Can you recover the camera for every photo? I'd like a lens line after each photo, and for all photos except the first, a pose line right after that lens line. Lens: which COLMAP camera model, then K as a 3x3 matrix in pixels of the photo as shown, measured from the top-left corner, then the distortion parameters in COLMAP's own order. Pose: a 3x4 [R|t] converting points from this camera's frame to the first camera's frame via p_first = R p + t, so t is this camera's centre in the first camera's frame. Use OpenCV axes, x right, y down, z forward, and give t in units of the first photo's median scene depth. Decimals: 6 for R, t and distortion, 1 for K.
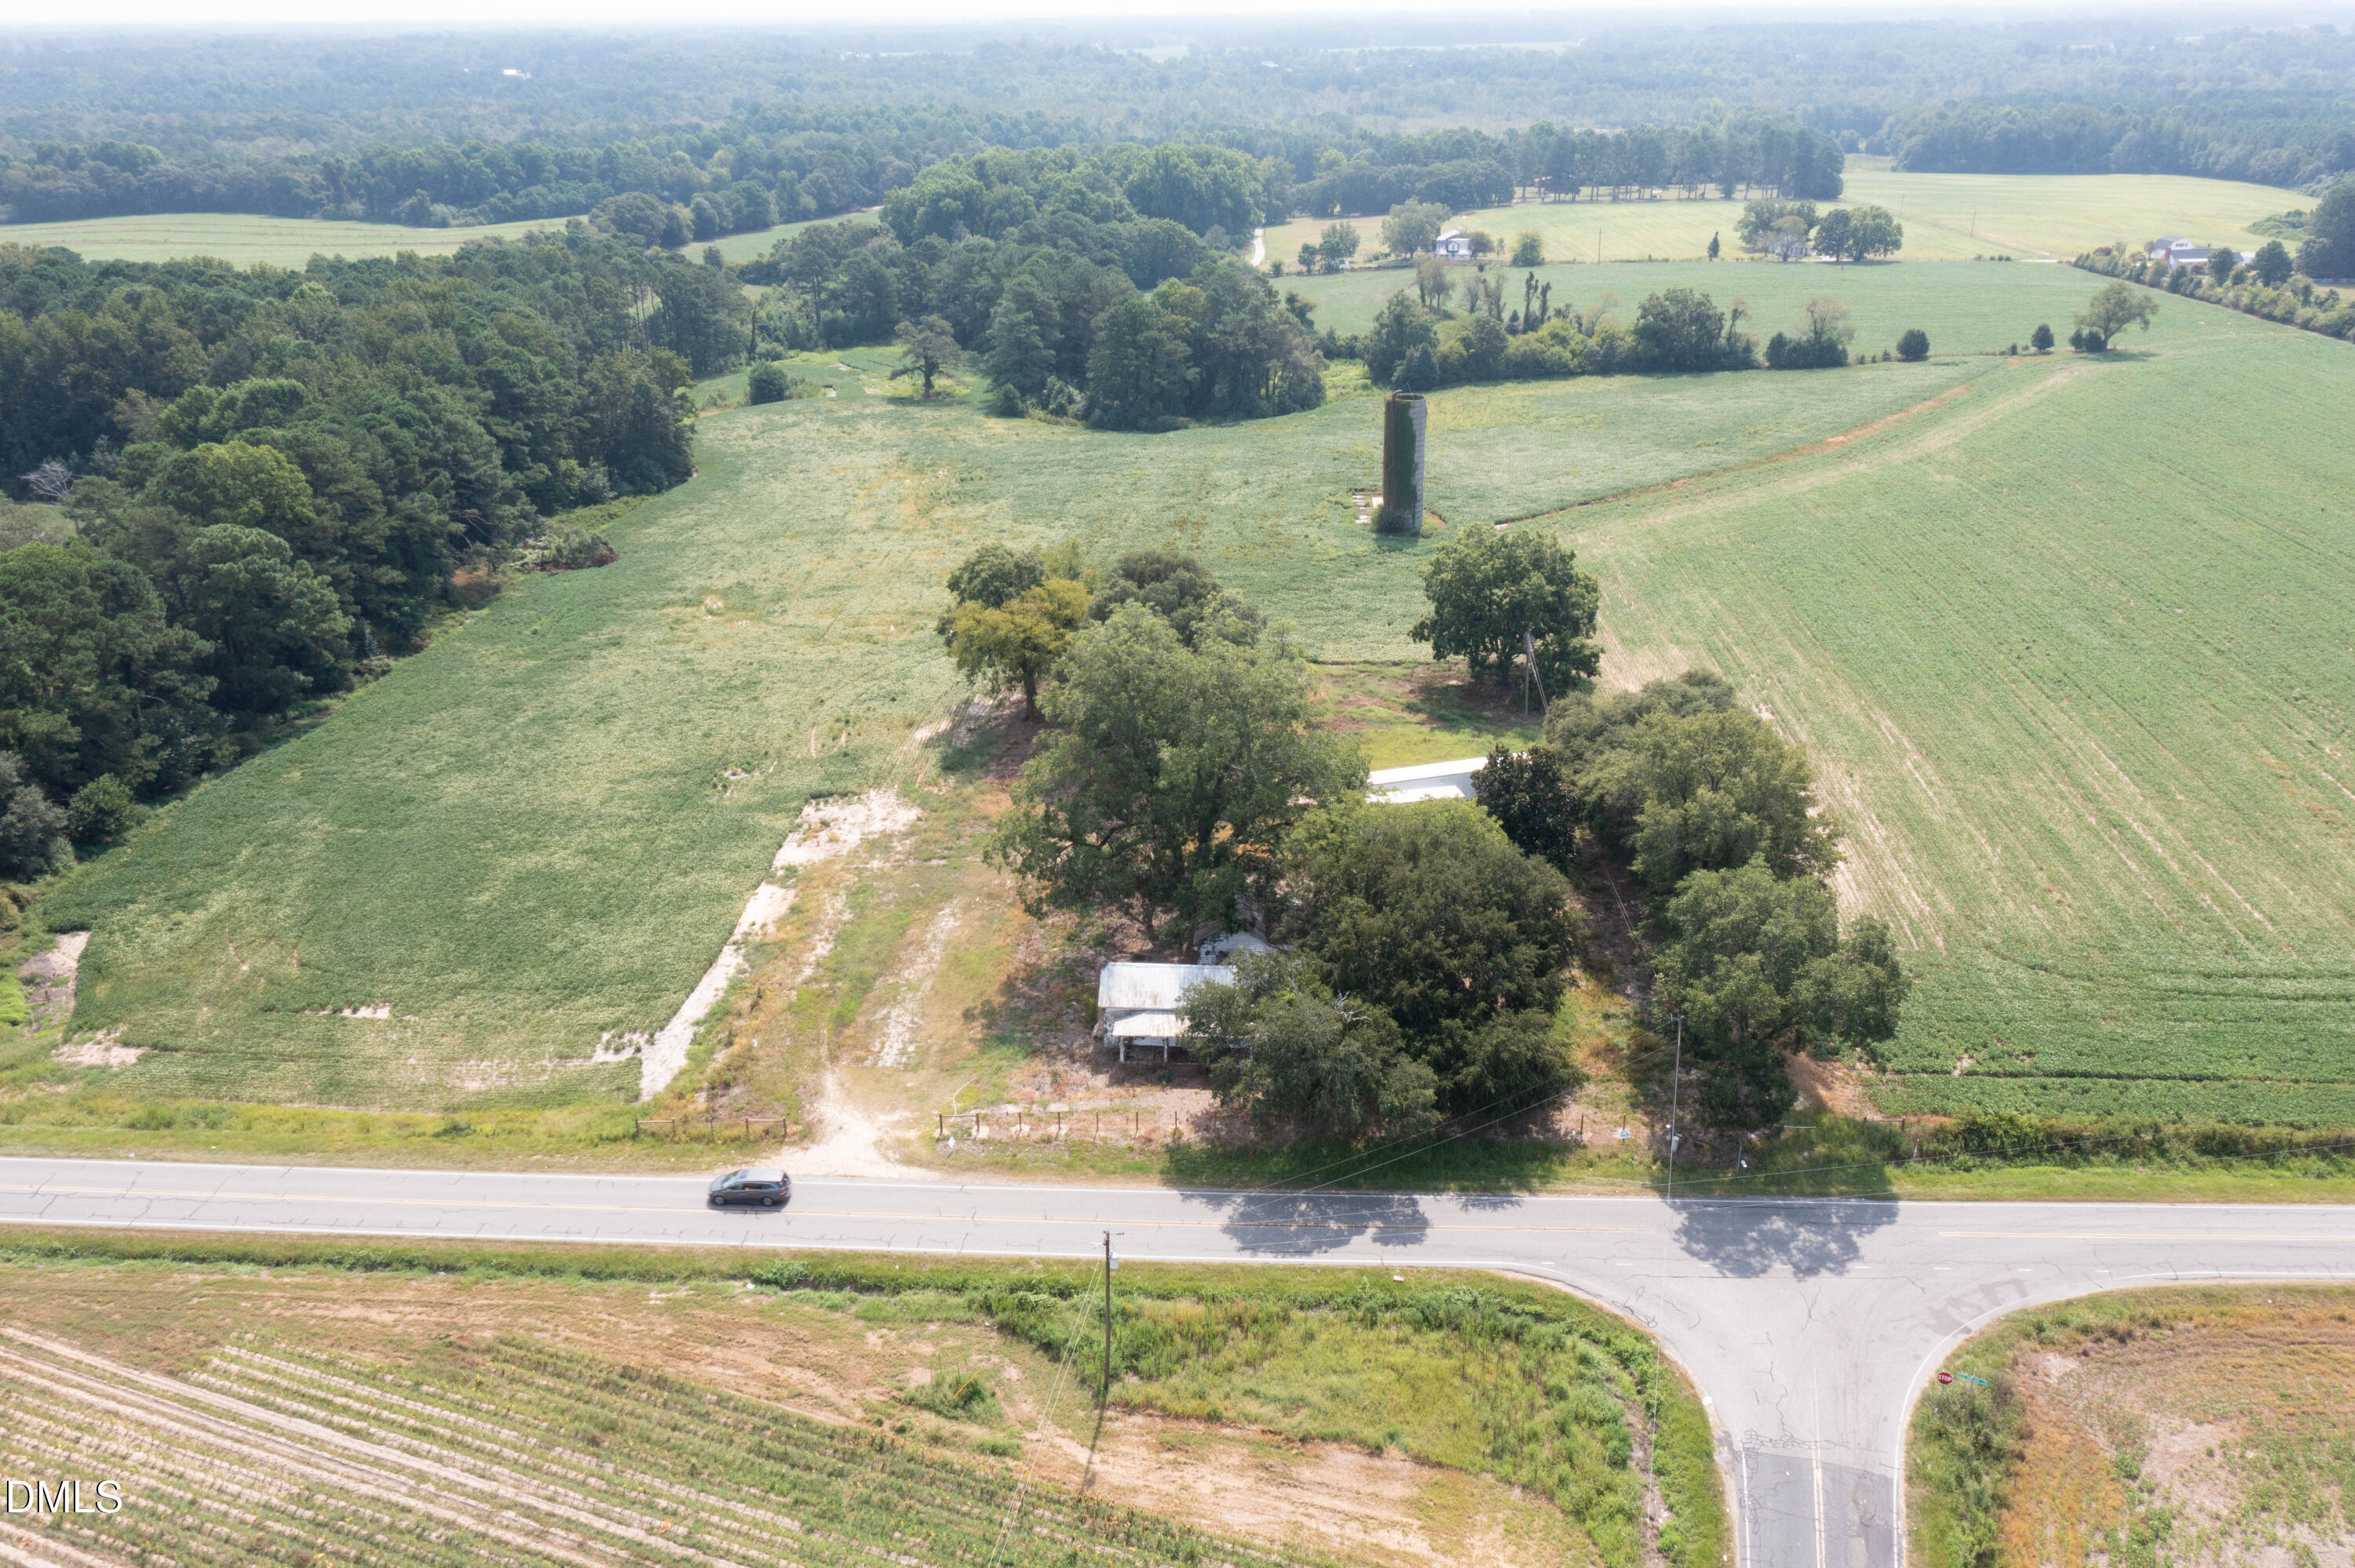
lens RADIAL K [[1857.0, 0, 1186.3], [0, 1857.0, 785.5], [0, 0, 1]] dist [0.007905, 0.013479]
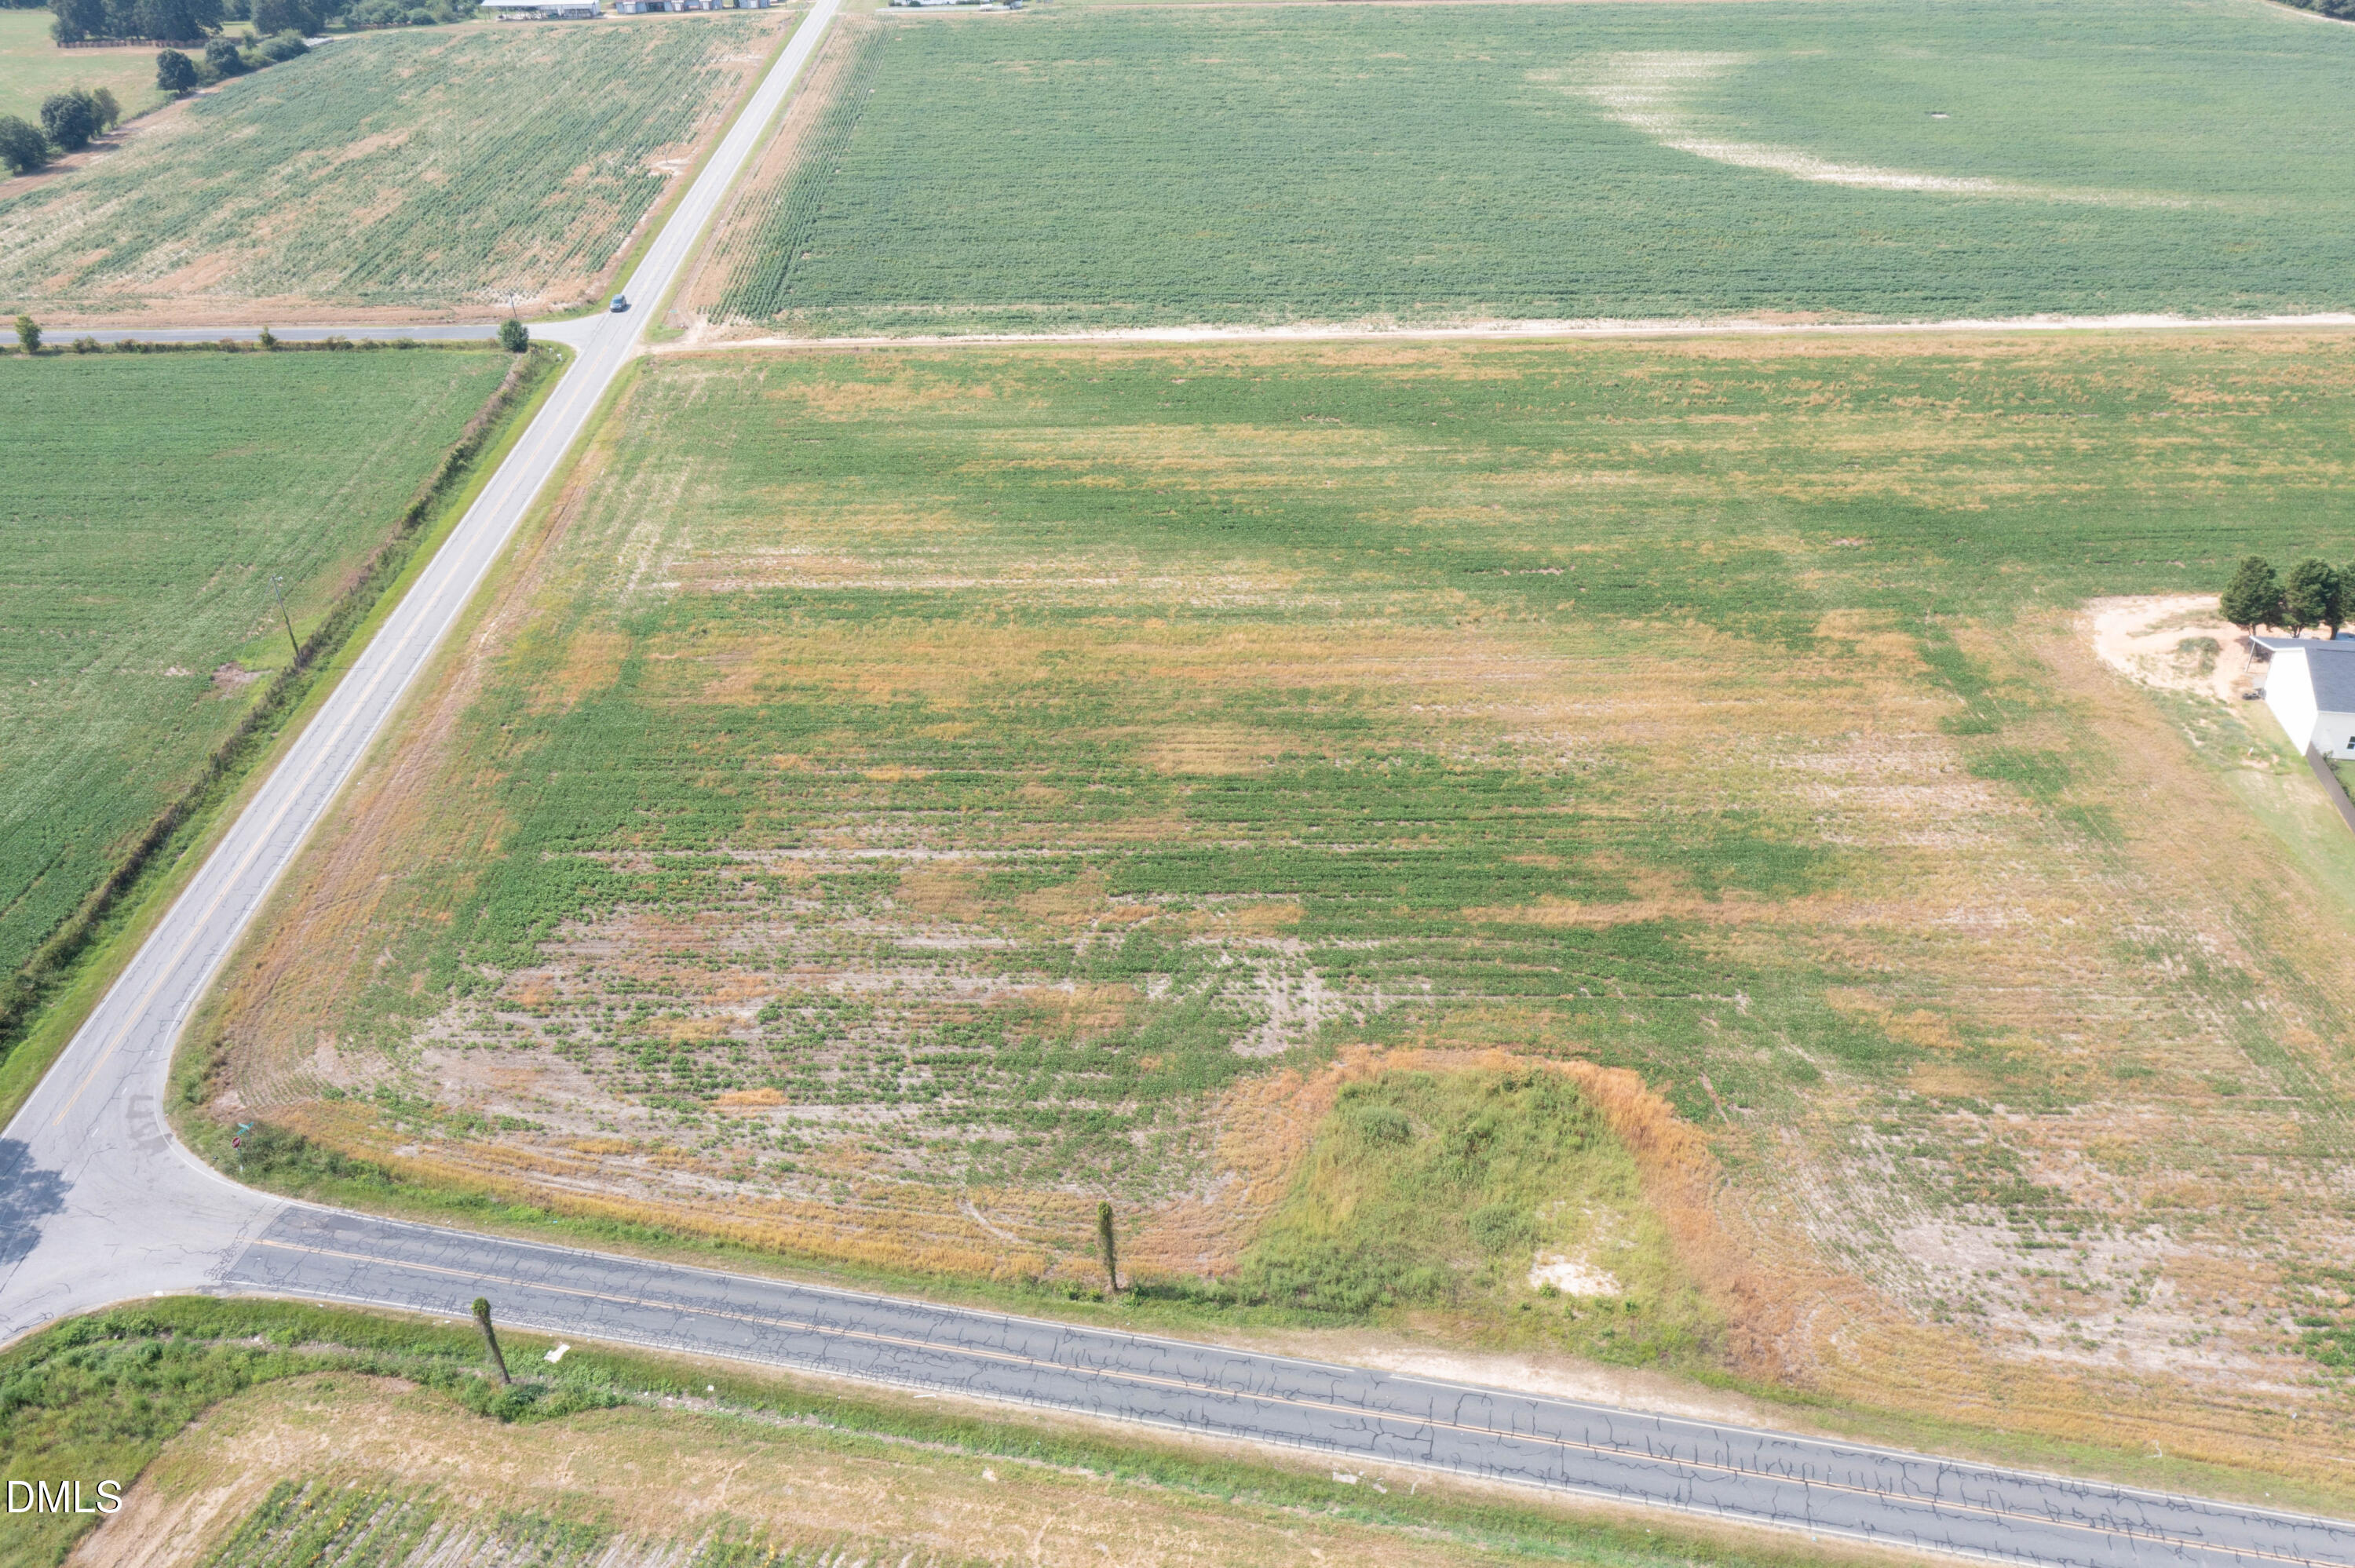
lens RADIAL K [[1857.0, 0, 1186.3], [0, 1857.0, 785.5], [0, 0, 1]] dist [0.007905, 0.013479]
pose [[-0.077037, -0.490346, 0.868116, -0.294915], [0.384665, 0.788675, 0.479610, -0.114510], [-0.919836, 0.370882, 0.127861, 0.042758]]
